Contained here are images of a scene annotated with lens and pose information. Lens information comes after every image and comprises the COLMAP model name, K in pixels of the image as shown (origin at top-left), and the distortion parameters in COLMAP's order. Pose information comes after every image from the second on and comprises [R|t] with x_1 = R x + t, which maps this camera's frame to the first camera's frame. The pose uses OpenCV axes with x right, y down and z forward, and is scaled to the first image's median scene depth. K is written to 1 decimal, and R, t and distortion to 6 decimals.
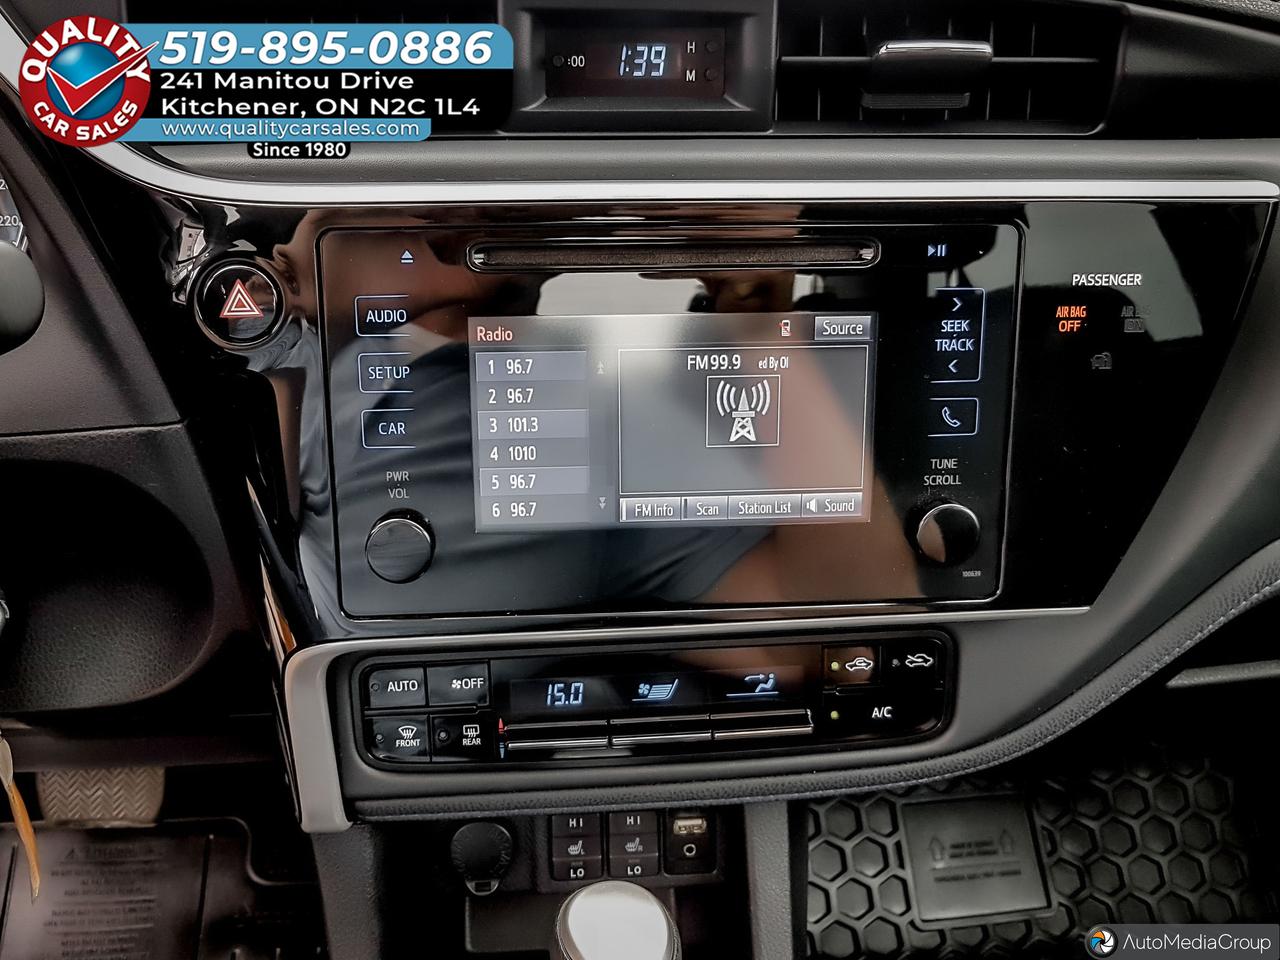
lens RADIAL K [[1439.2, 0, 640.0], [0, 1439.2, 480.0], [0, 0, 1]] dist [-0.013751, -0.006194]
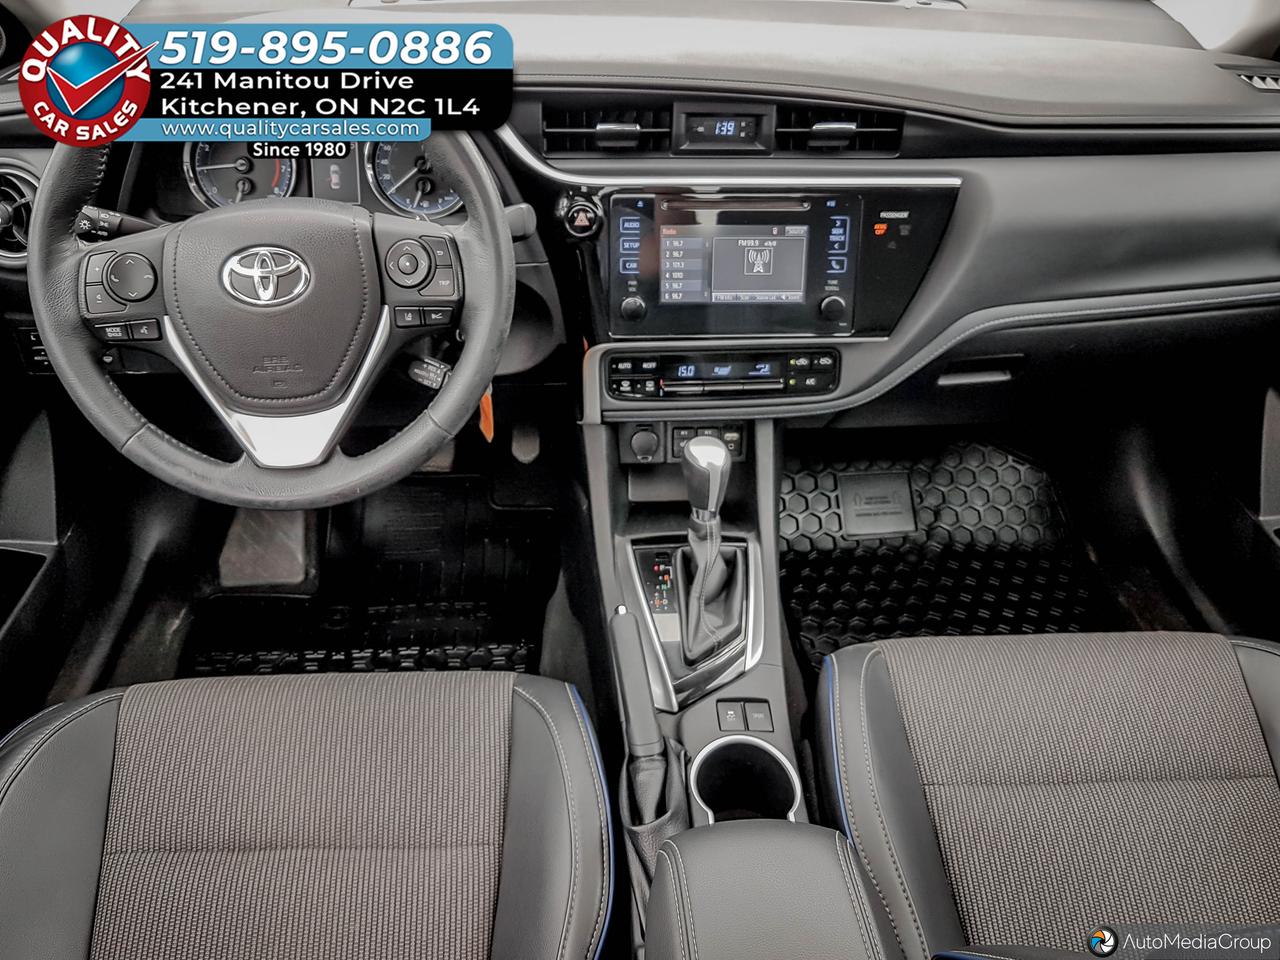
lens RADIAL K [[1439.2, 0, 640.0], [0, 1439.2, 480.0], [0, 0, 1]] dist [-0.013751, -0.006194]
pose [[0.999766, 0.019628, -0.009069, -0.104709], [-0.018504, 0.993674, 0.110771, 0.057579], [0.011186, -0.110578, 0.993805, -1.526778]]
